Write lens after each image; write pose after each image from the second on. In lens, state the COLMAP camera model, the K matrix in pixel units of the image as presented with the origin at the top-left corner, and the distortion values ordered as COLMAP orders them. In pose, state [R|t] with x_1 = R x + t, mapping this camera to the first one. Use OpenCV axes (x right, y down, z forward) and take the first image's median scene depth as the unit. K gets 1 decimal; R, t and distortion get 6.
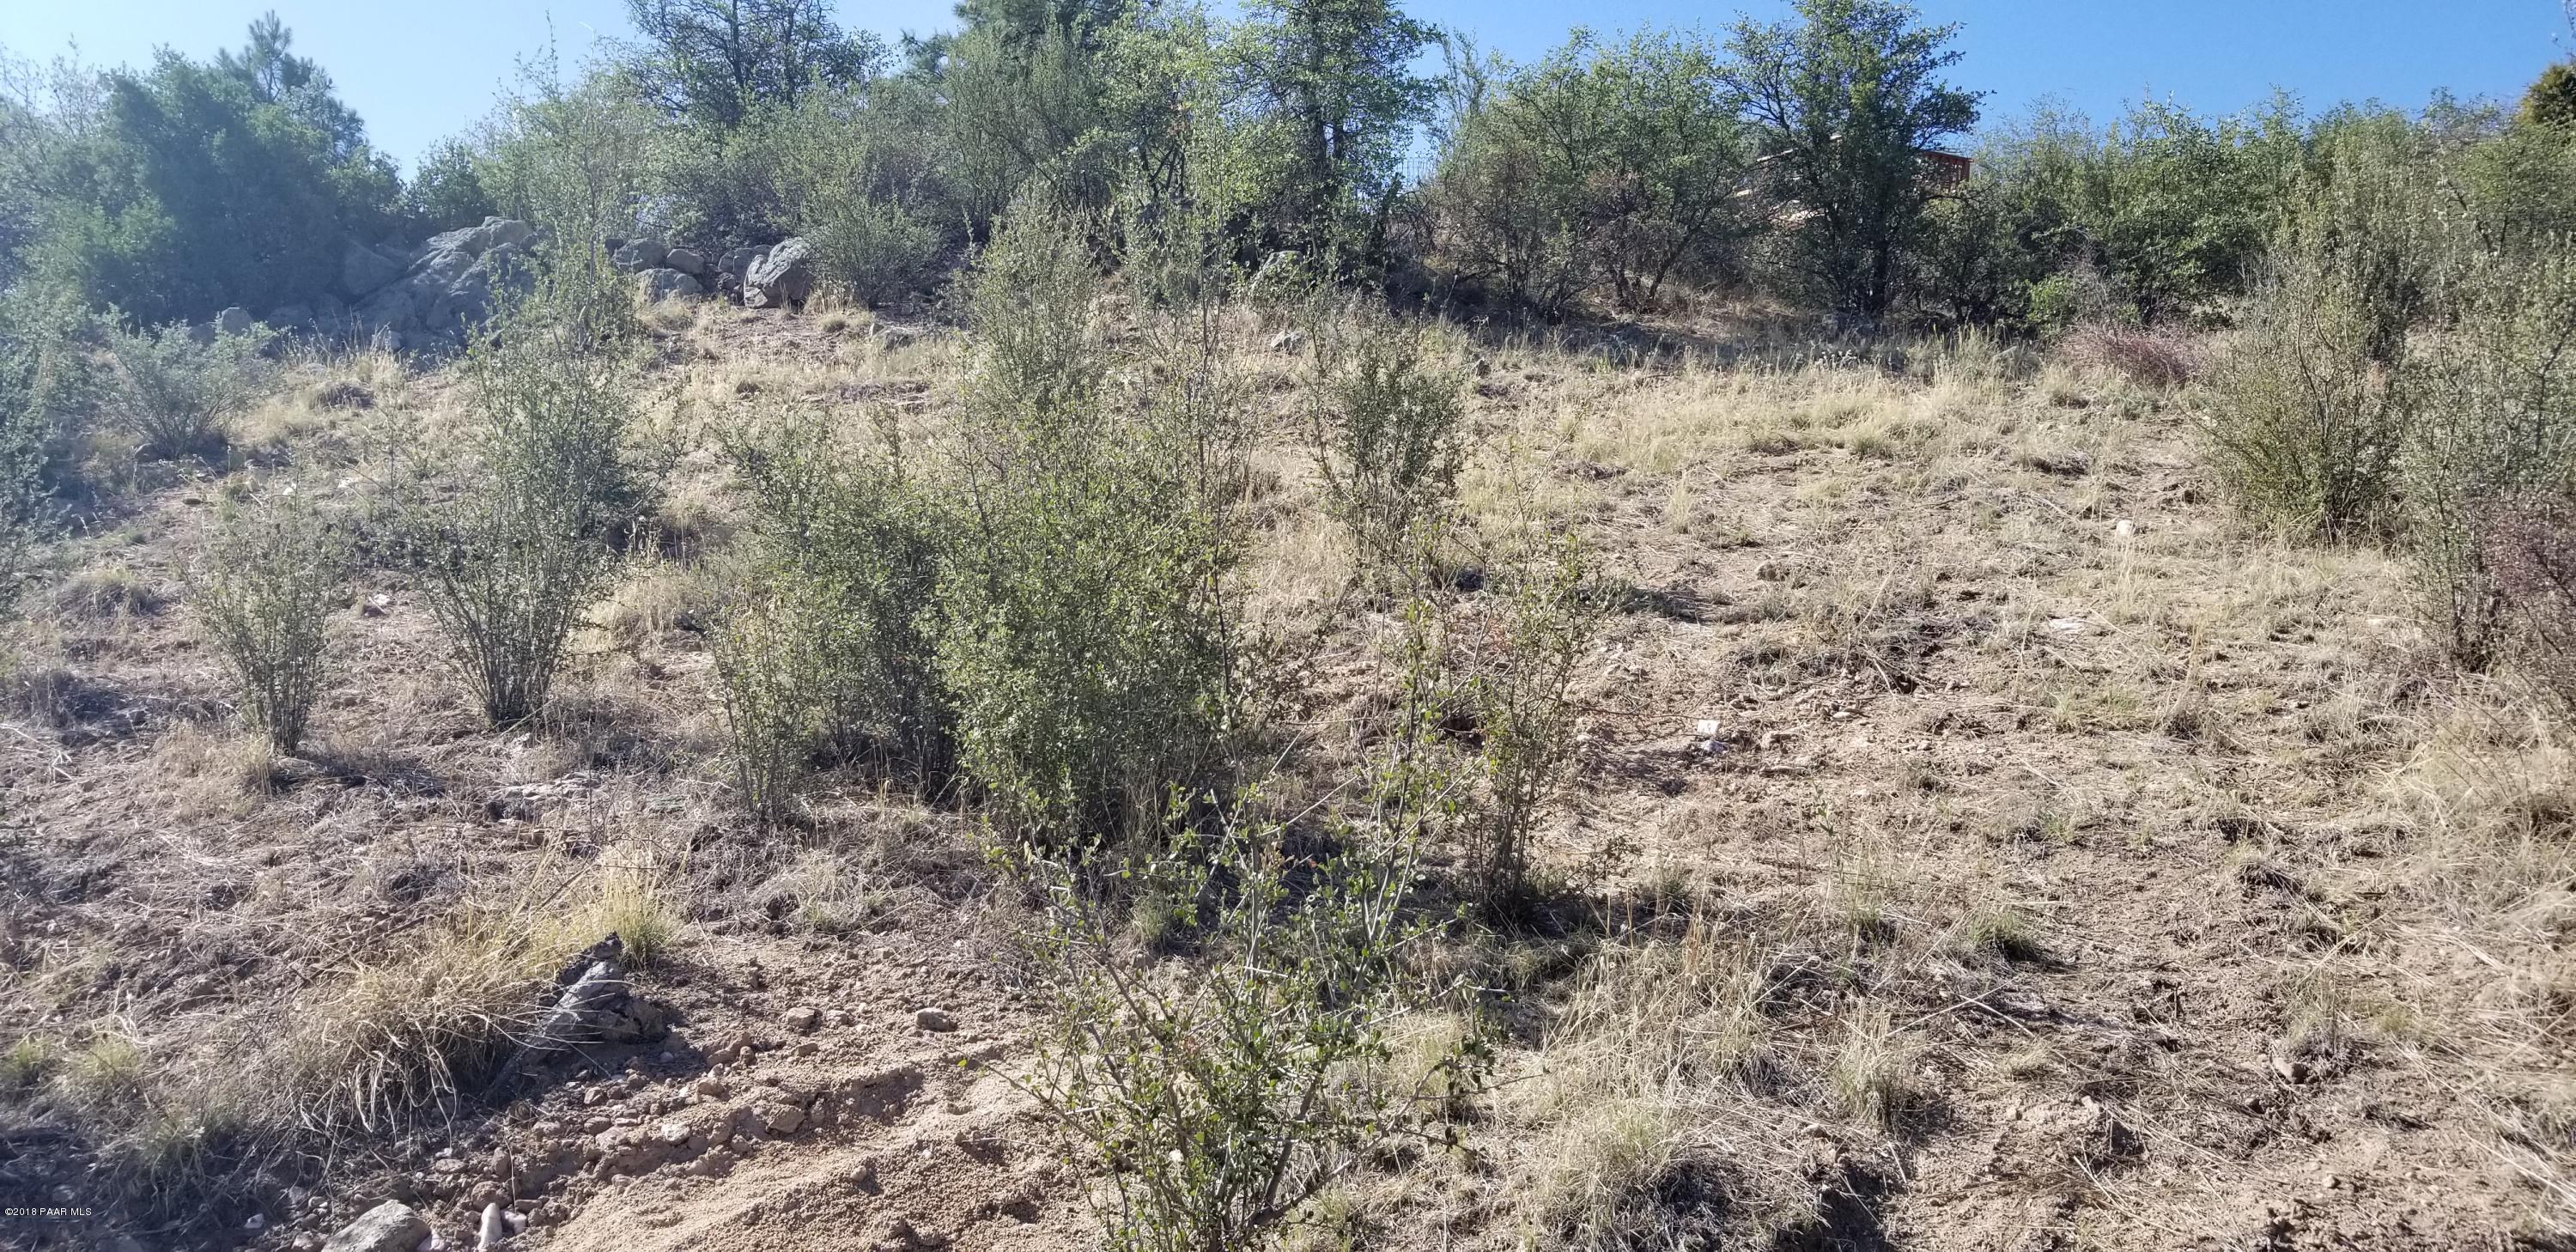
lens RADIAL K [[1911.0, 0, 1288.0], [0, 1911.0, 626.0], [0, 0, 1]] dist [0.007267, -0.077390]
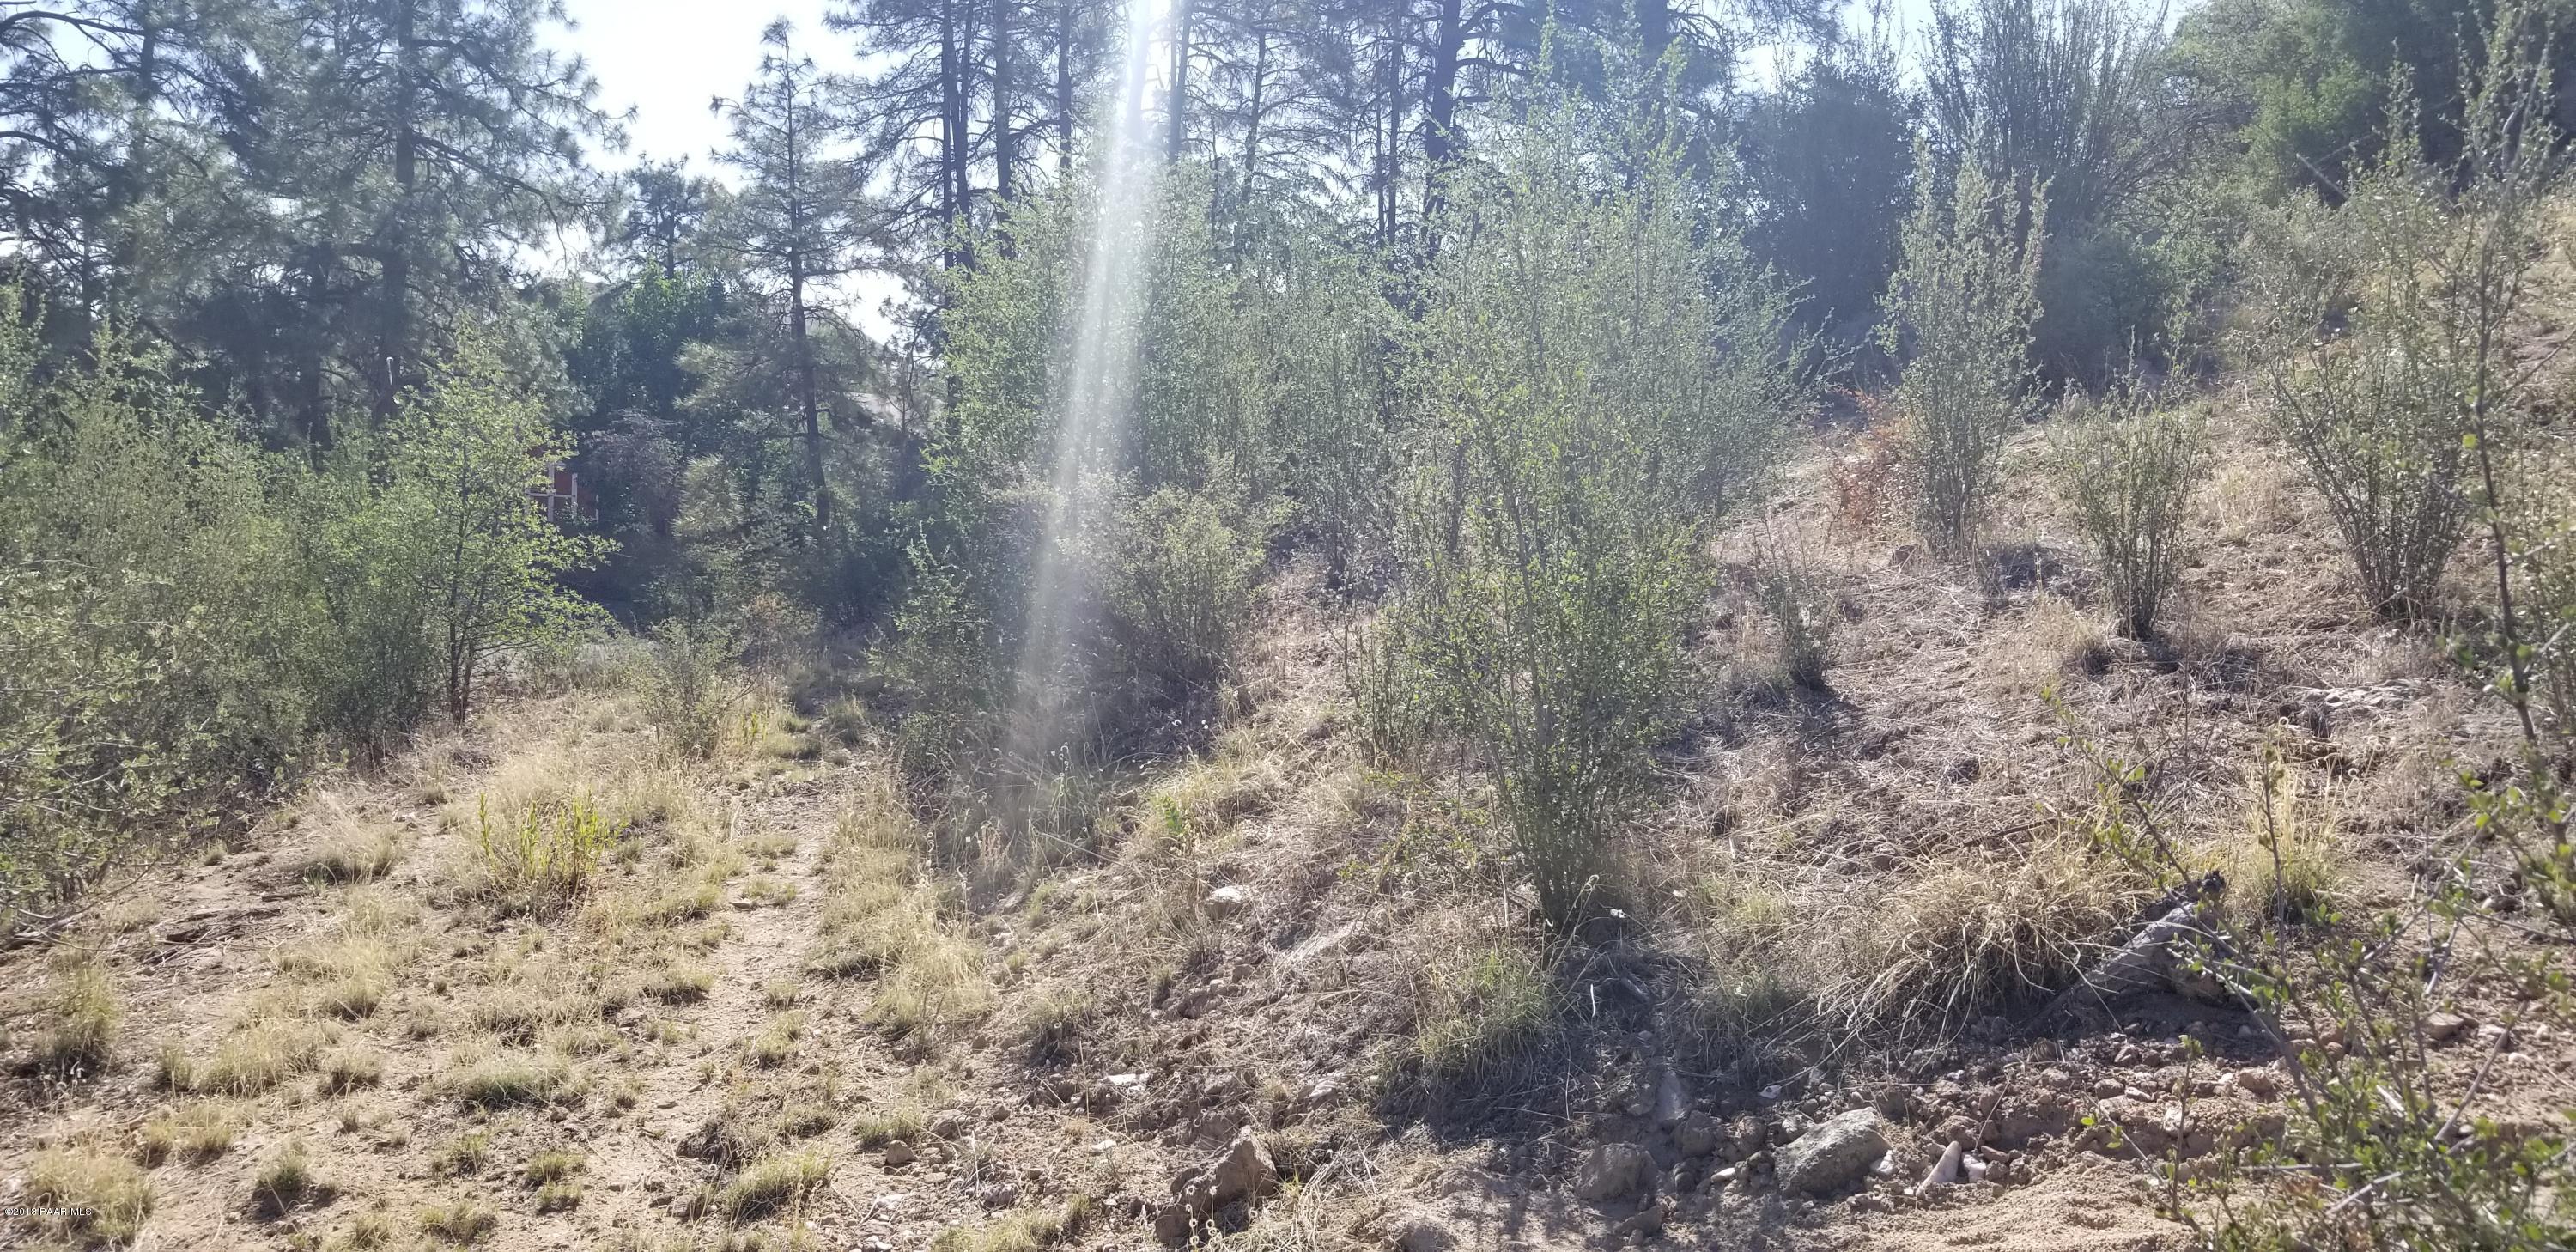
lens RADIAL K [[1930.2, 0, 1288.0], [0, 1930.2, 626.0], [0, 0, 1]] dist [0.031589, -0.083798]
pose [[0.501649, 0.064420, -0.862669, 0.195376], [-0.006674, 0.997482, 0.070606, -0.005946], [0.865045, -0.029662, 0.500816, 0.253096]]
